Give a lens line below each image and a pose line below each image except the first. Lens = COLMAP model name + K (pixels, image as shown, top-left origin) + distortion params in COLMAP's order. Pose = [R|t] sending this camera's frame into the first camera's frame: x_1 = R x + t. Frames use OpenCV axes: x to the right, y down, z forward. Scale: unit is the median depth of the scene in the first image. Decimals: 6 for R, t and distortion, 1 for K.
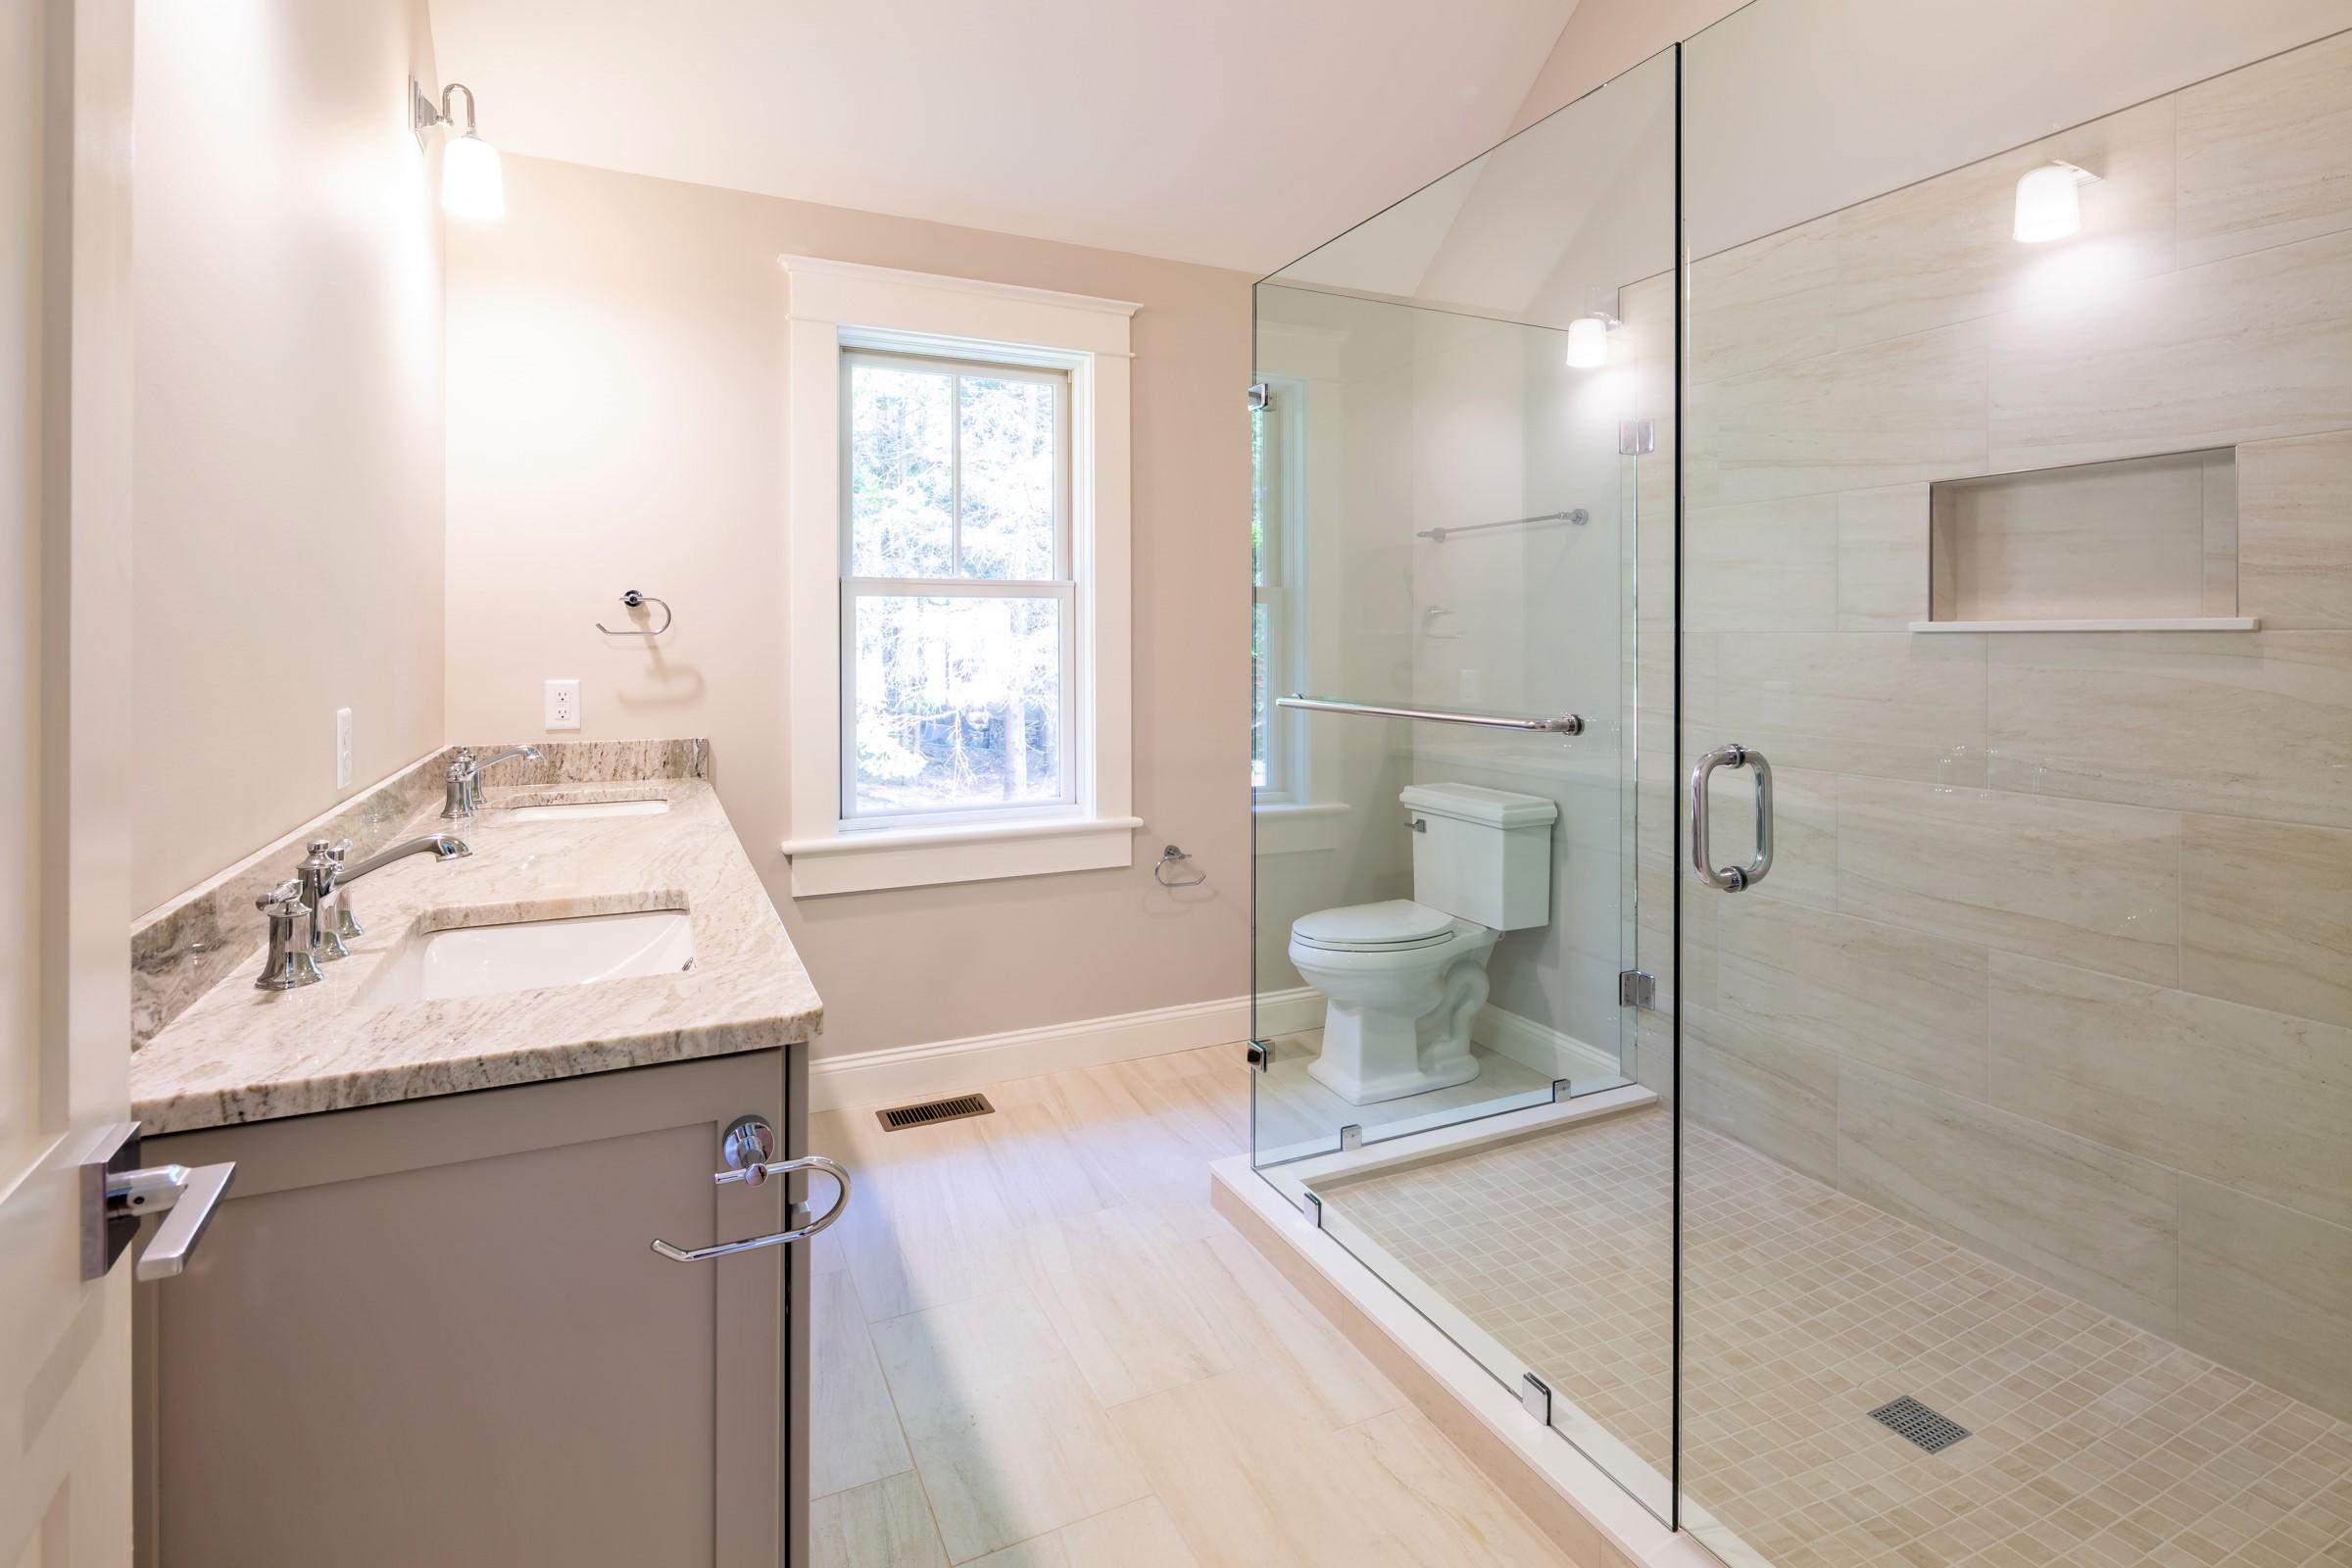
lens RADIAL K [[1127.7, 0, 1180.6], [0, 1127.7, 668.0], [0, 0, 1]] dist [-0.002123, -0.006046]
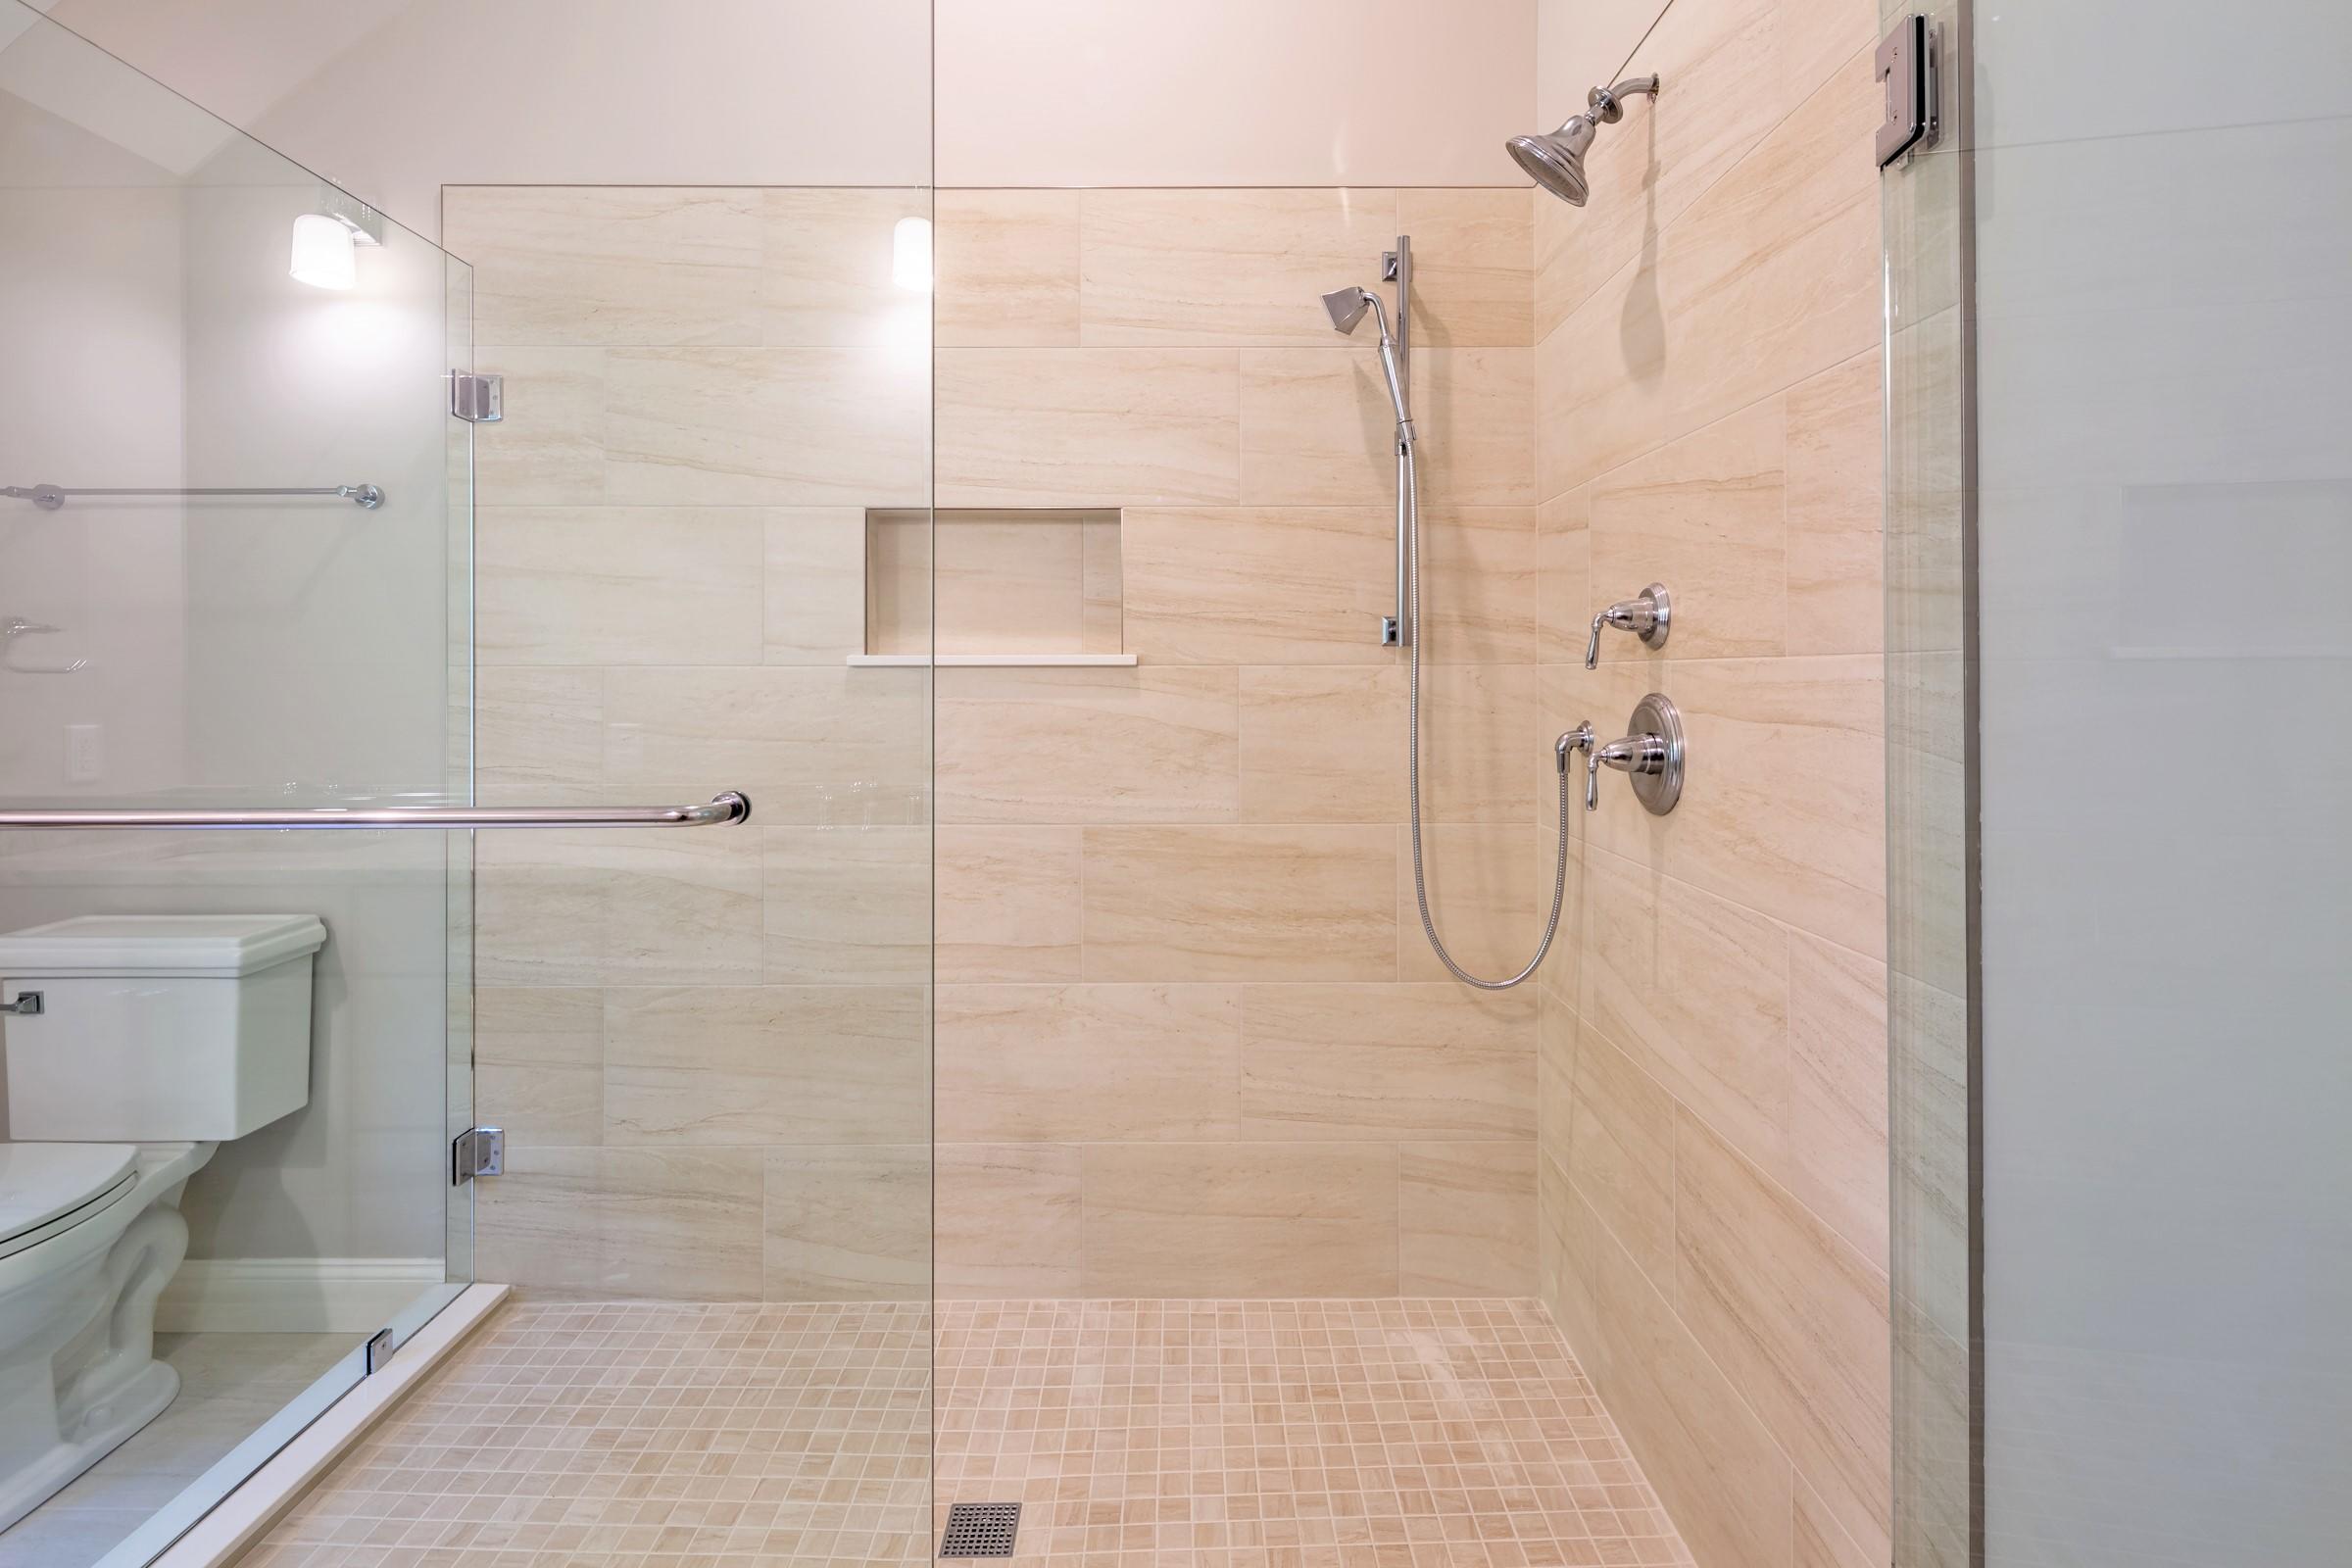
lens RADIAL K [[1127.7, 0, 1180.6], [0, 1127.7, 668.0], [0, 0, 1]] dist [-0.002123, -0.006046]
pose [[0.416747, 0.000016, 0.909022, -0.080049], [0.024312, 0.999642, -0.011163, -0.012135], [-0.908697, 0.026753, 0.416598, 0.333734]]
